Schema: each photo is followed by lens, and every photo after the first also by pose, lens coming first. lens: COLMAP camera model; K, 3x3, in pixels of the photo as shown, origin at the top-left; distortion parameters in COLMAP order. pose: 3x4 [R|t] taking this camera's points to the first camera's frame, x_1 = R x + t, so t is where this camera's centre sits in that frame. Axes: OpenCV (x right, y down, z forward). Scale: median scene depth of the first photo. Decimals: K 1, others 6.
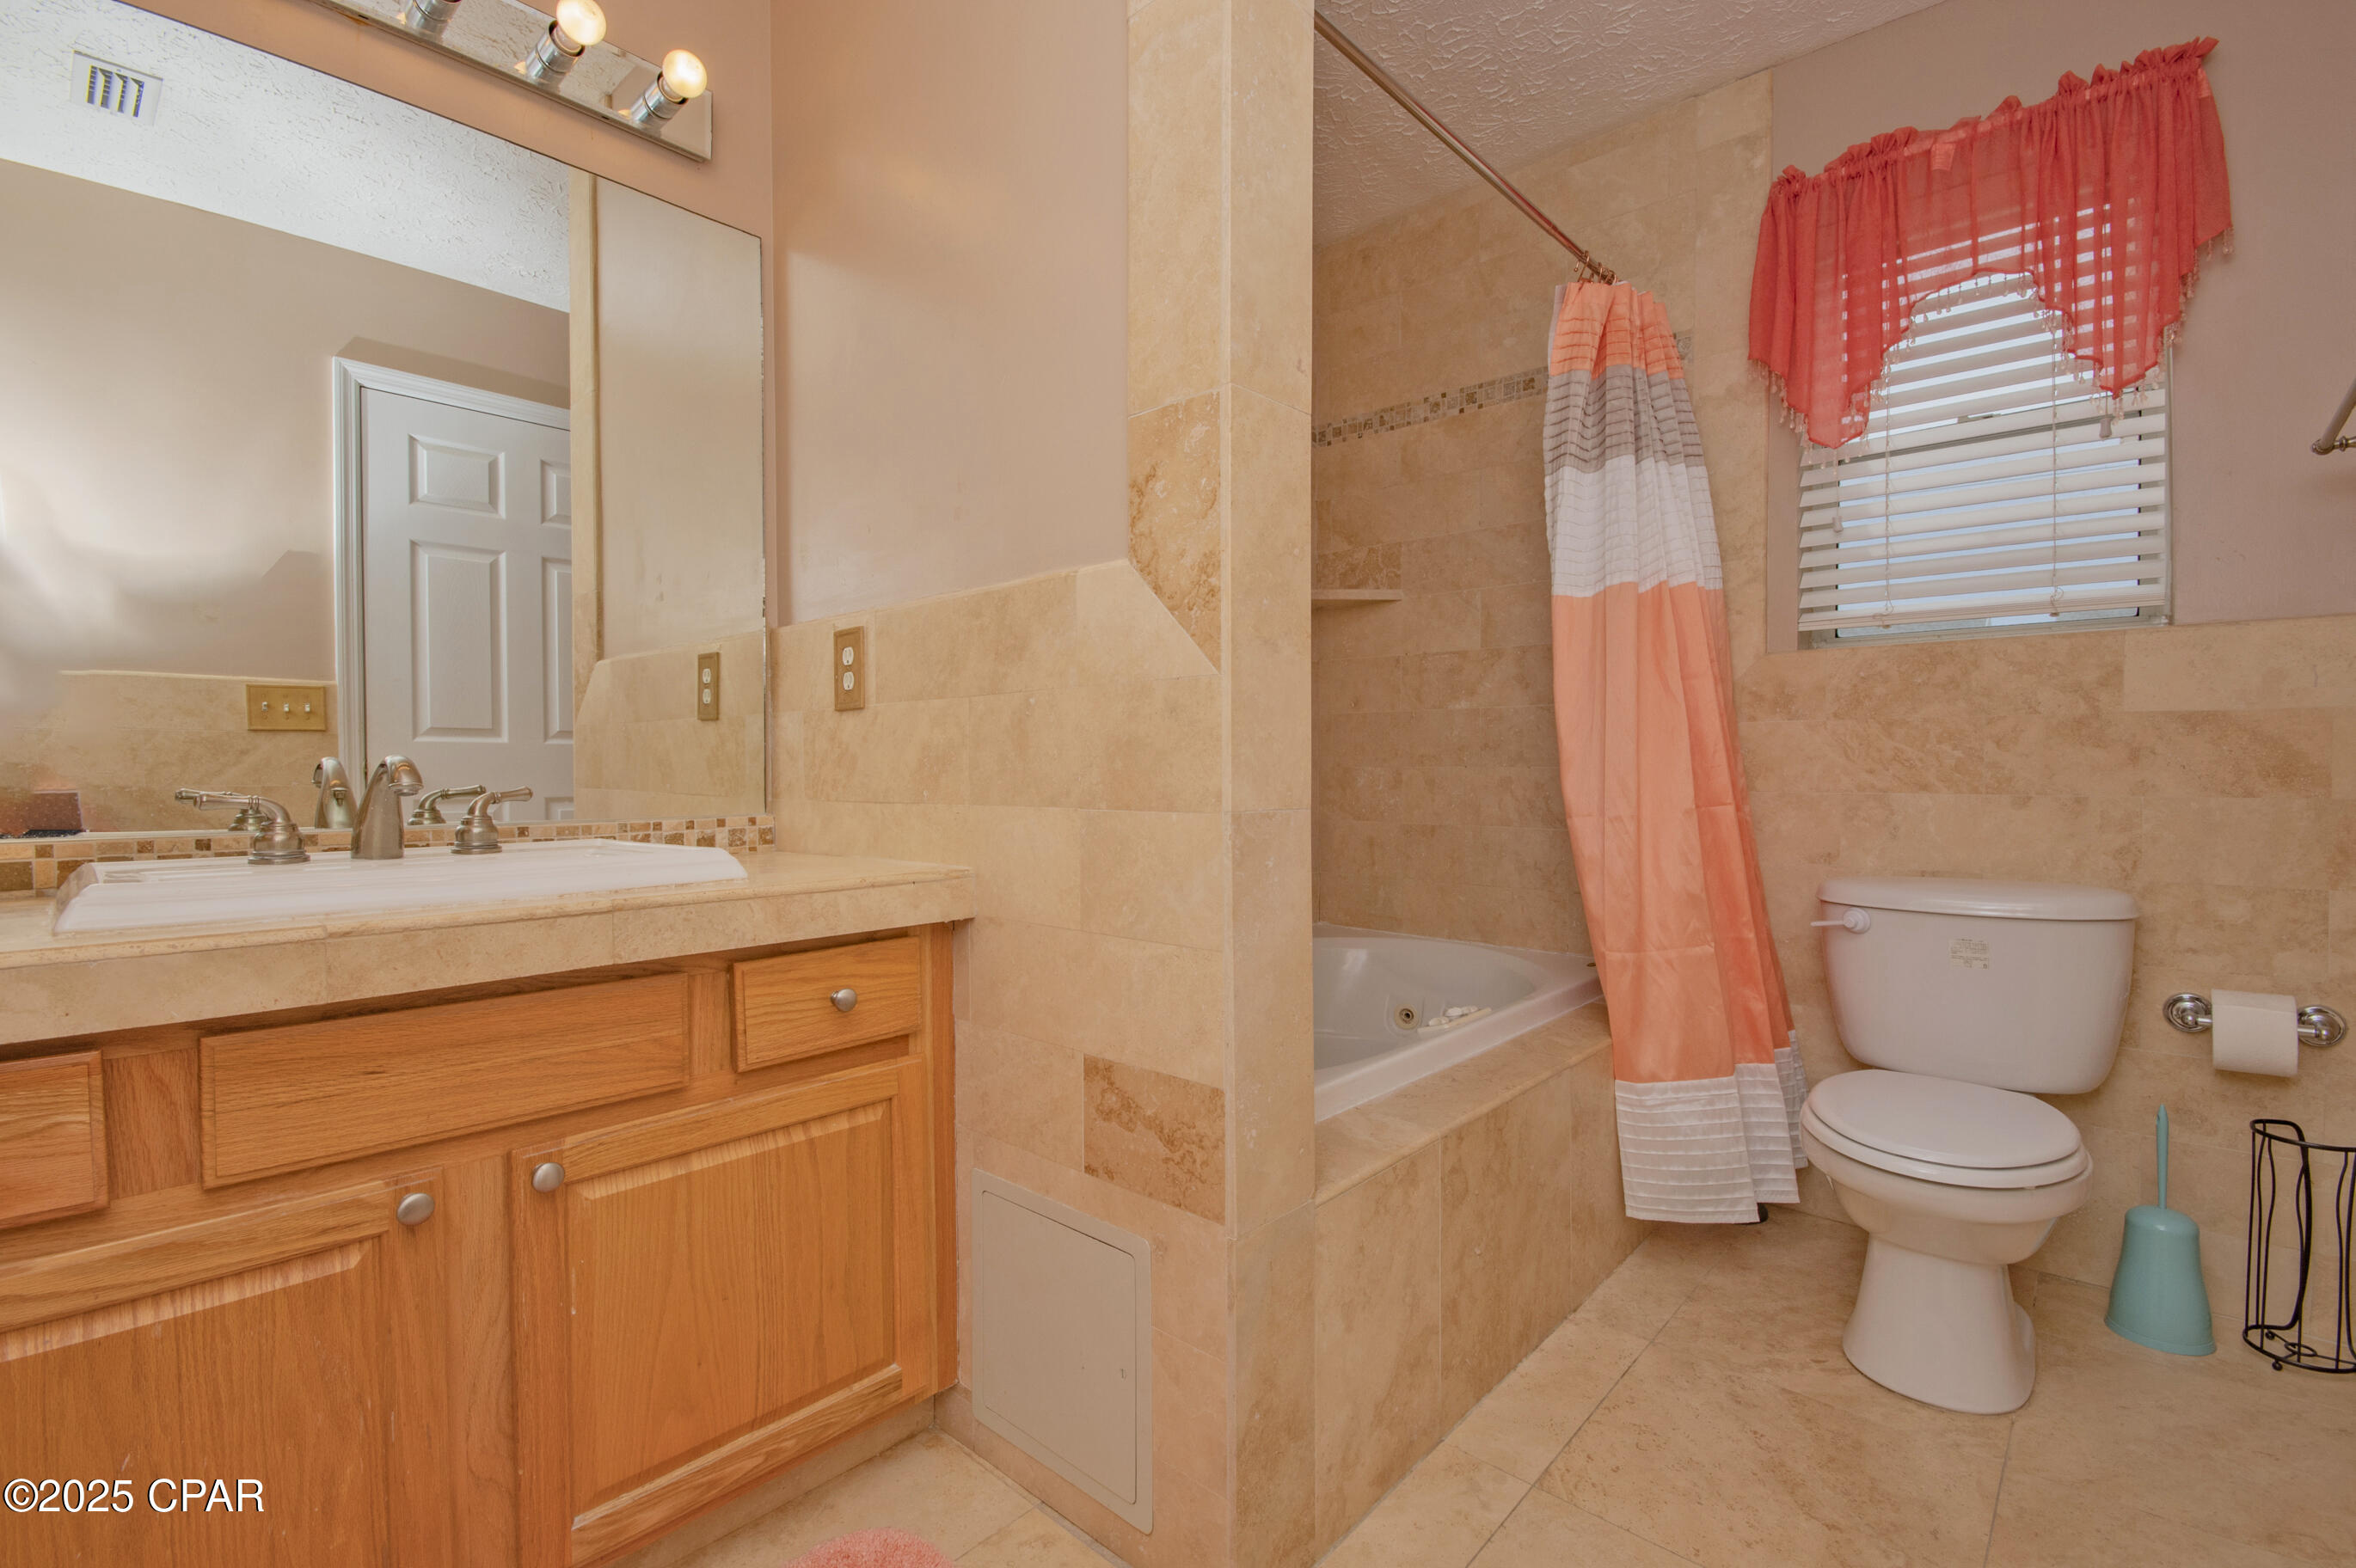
lens RADIAL K [[1064.1, 0, 1178.0], [0, 1064.1, 784.0], [0, 0, 1]] dist [0.038029, -0.027795]
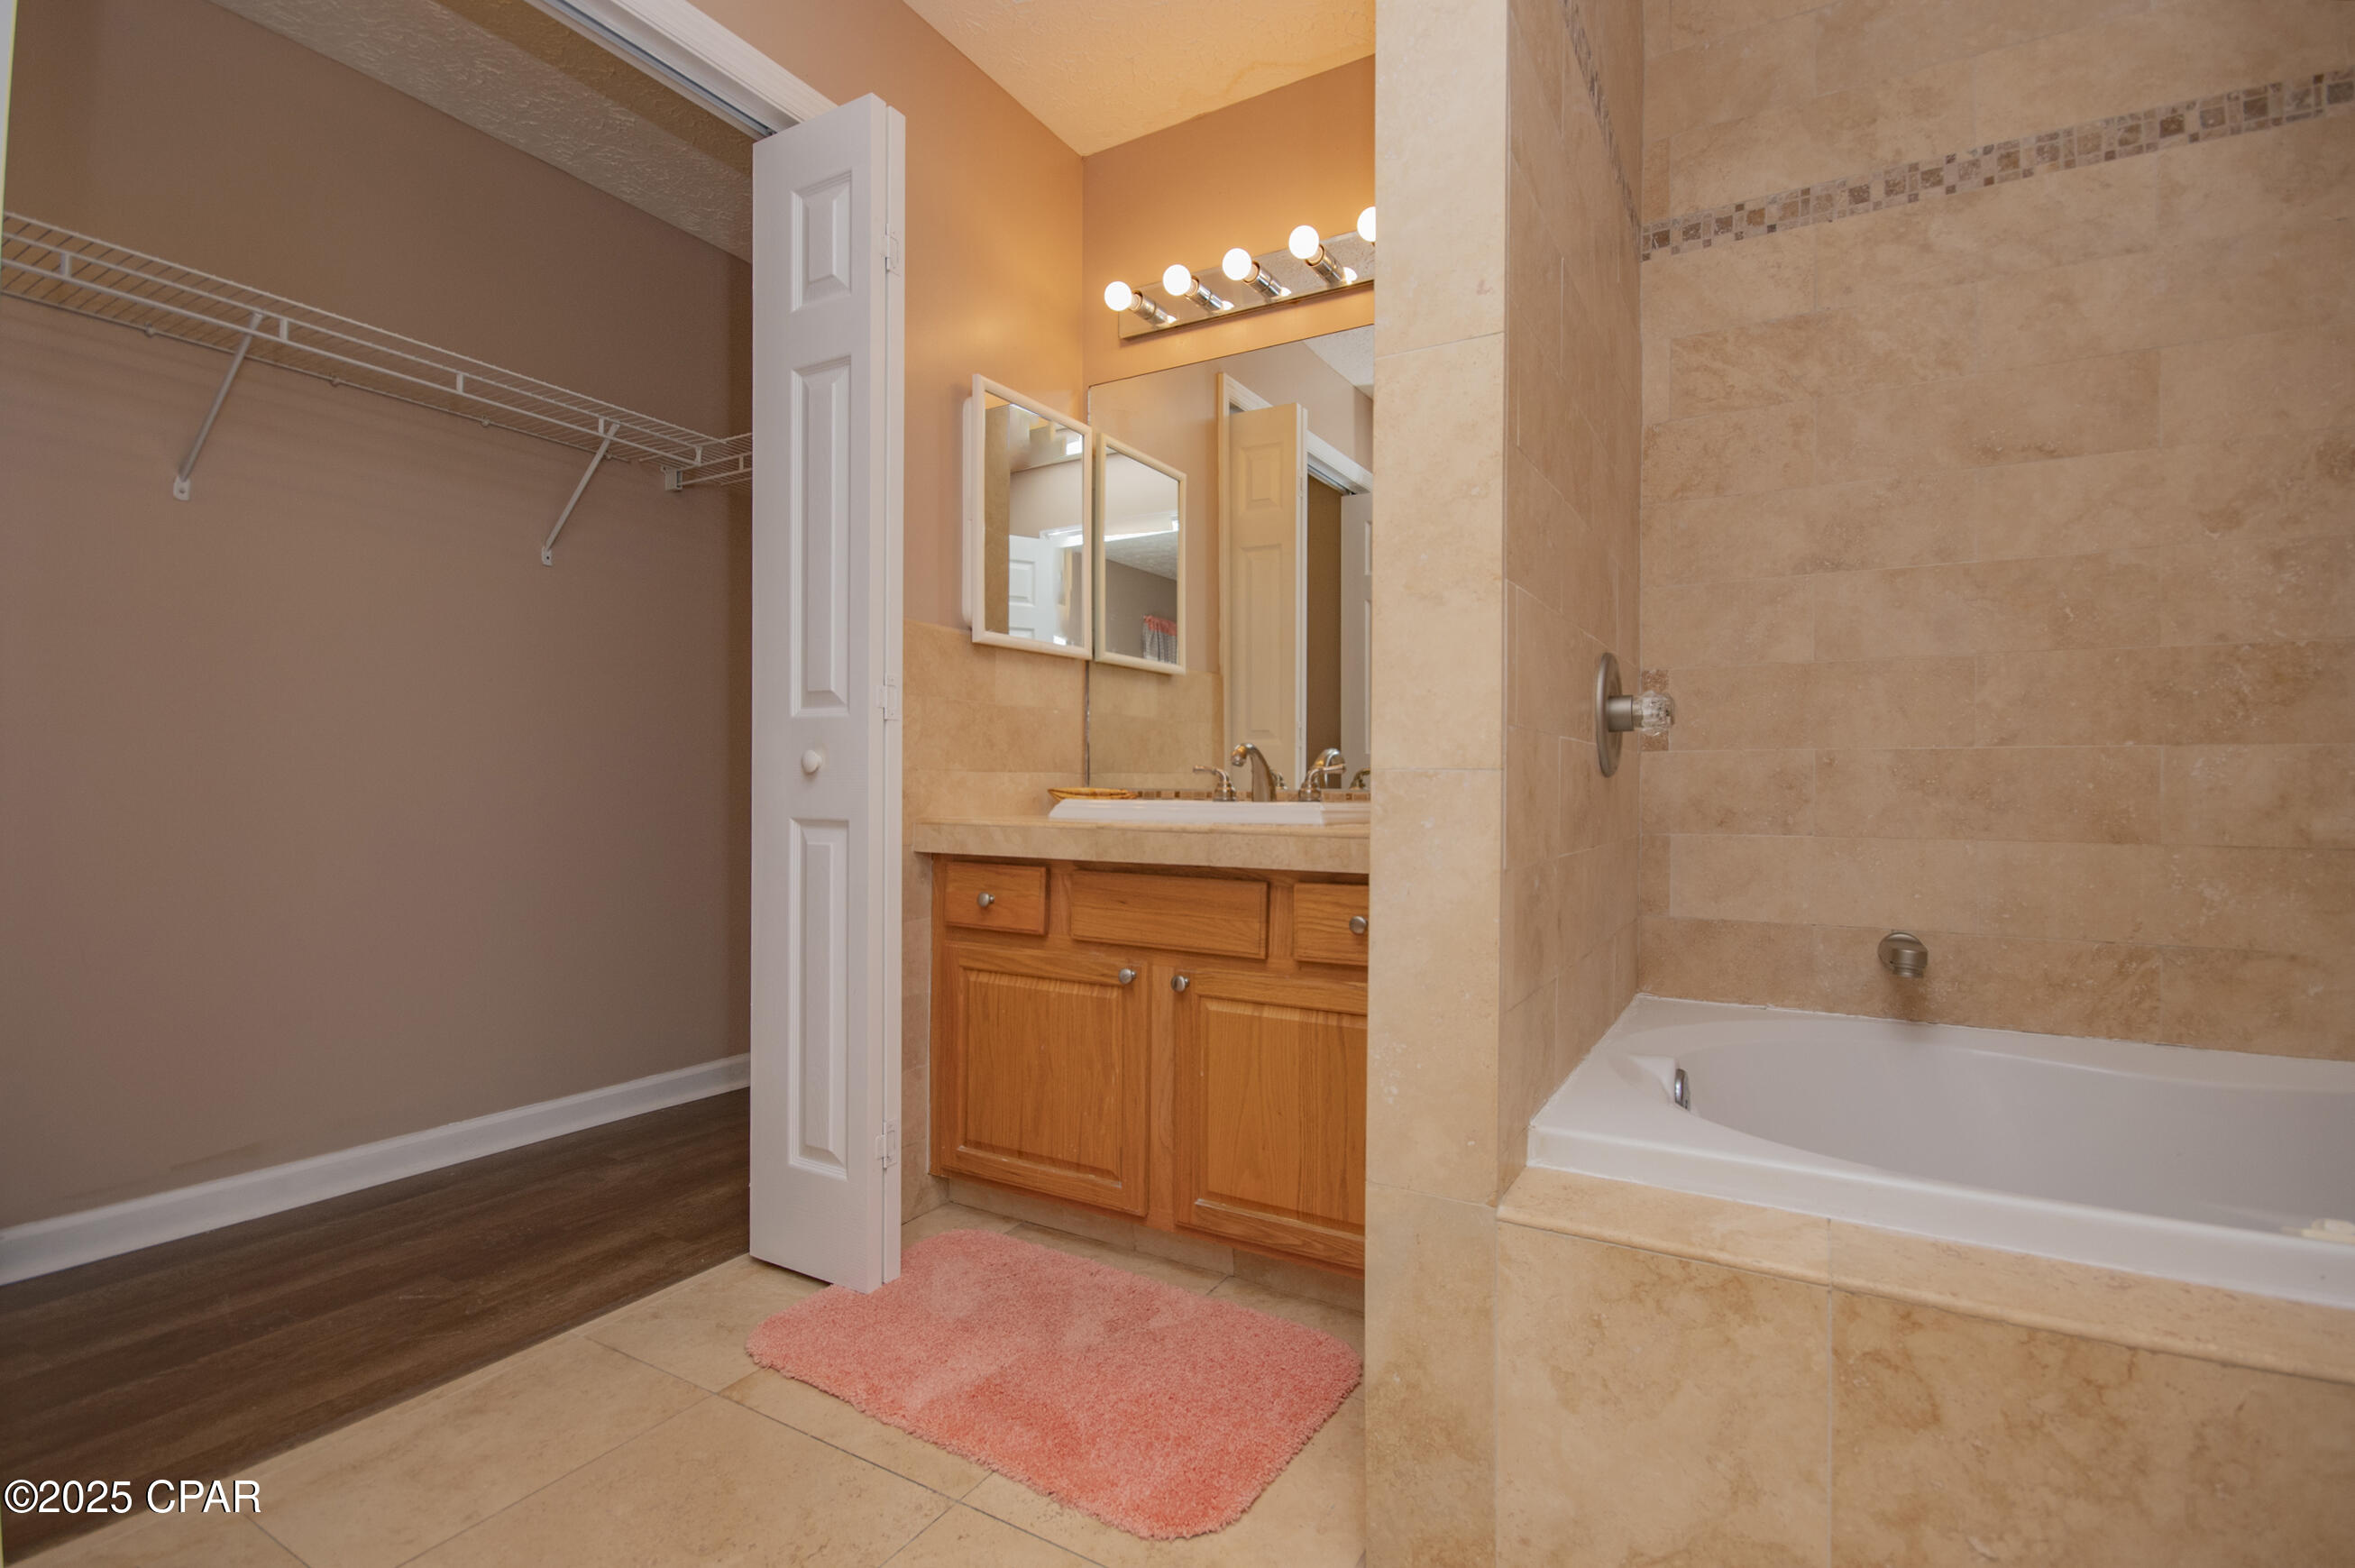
lens RADIAL K [[1087.1, 0, 1177.5], [0, 1087.1, 784.0], [0, 0, 1]] dist [0.000126, 0.000441]
pose [[0.203475, 0.004647, -0.979069, 0.989954], [-0.025723, 0.999669, -0.000601, 0.043854], [0.978742, 0.025307, 0.203527, 0.571064]]
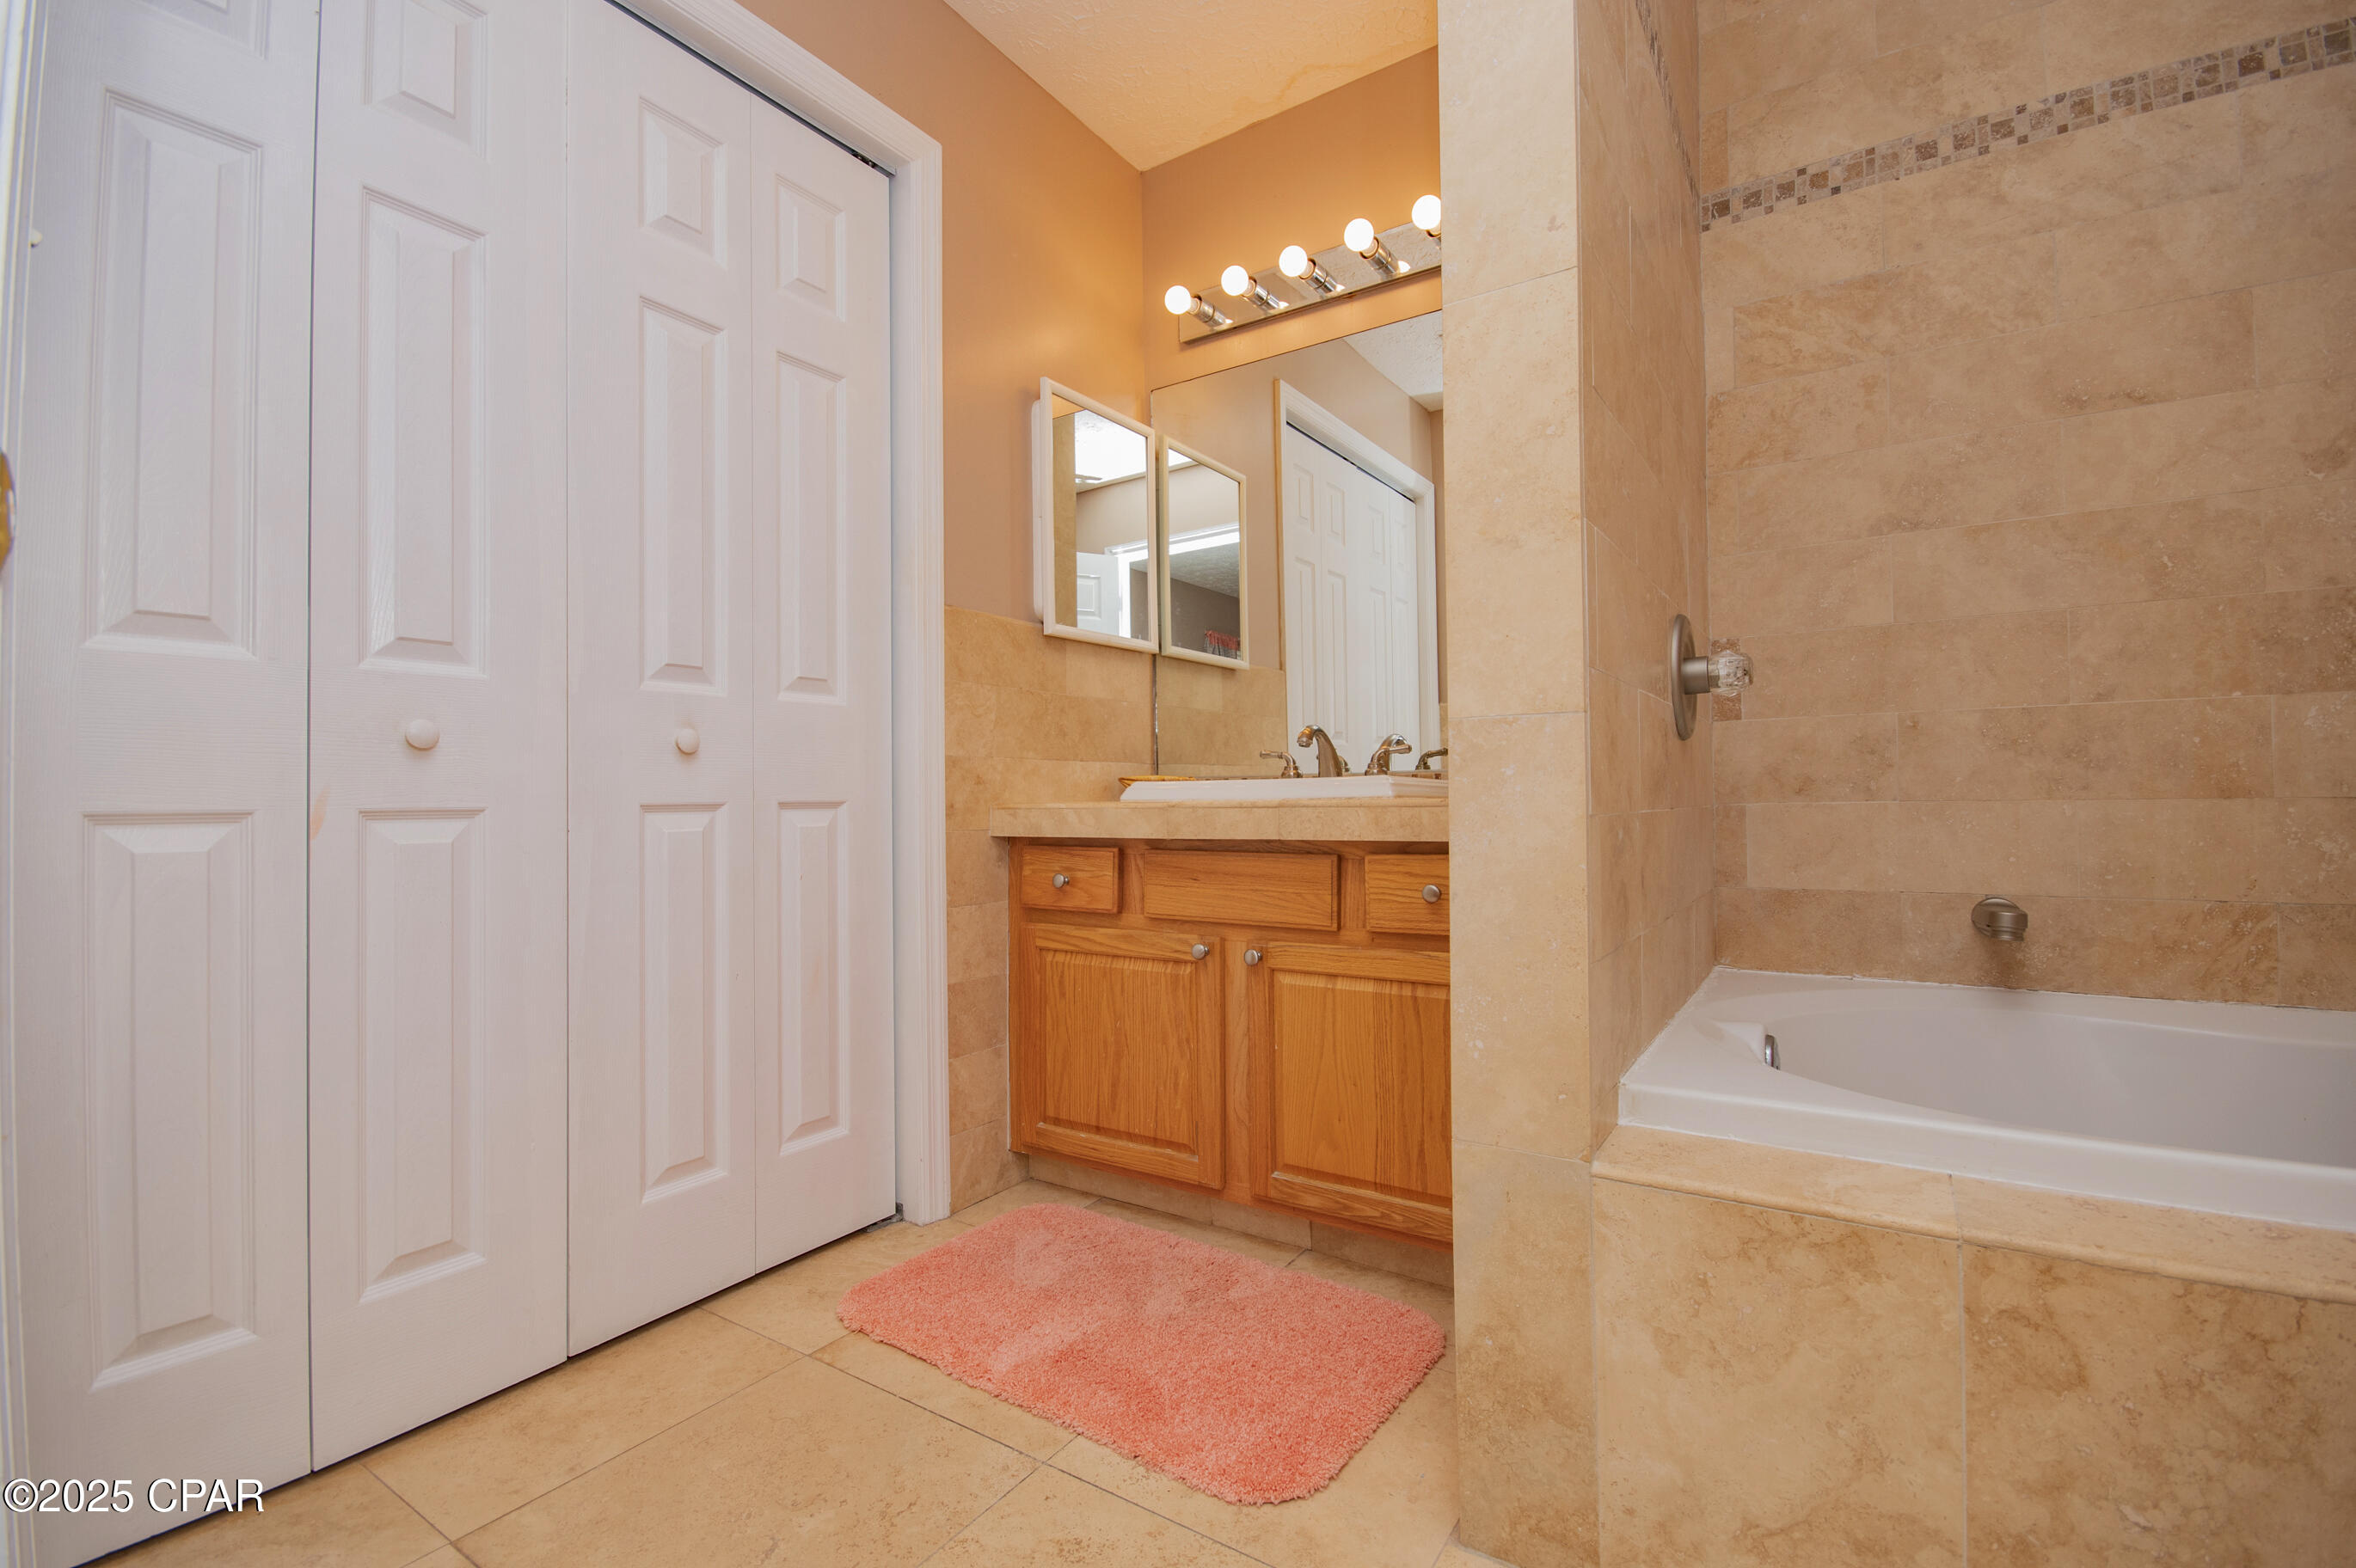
lens RADIAL K [[1032.5, 0, 1178.0], [0, 1032.5, 784.0], [0, 0, 1]] dist [0.010268, -0.011179]
pose [[0.146862, -0.014008, -0.989058, 0.938568], [-0.008234, 0.999848, -0.015383, 0.100759], [0.989123, 0.010403, 0.146724, 0.569066]]
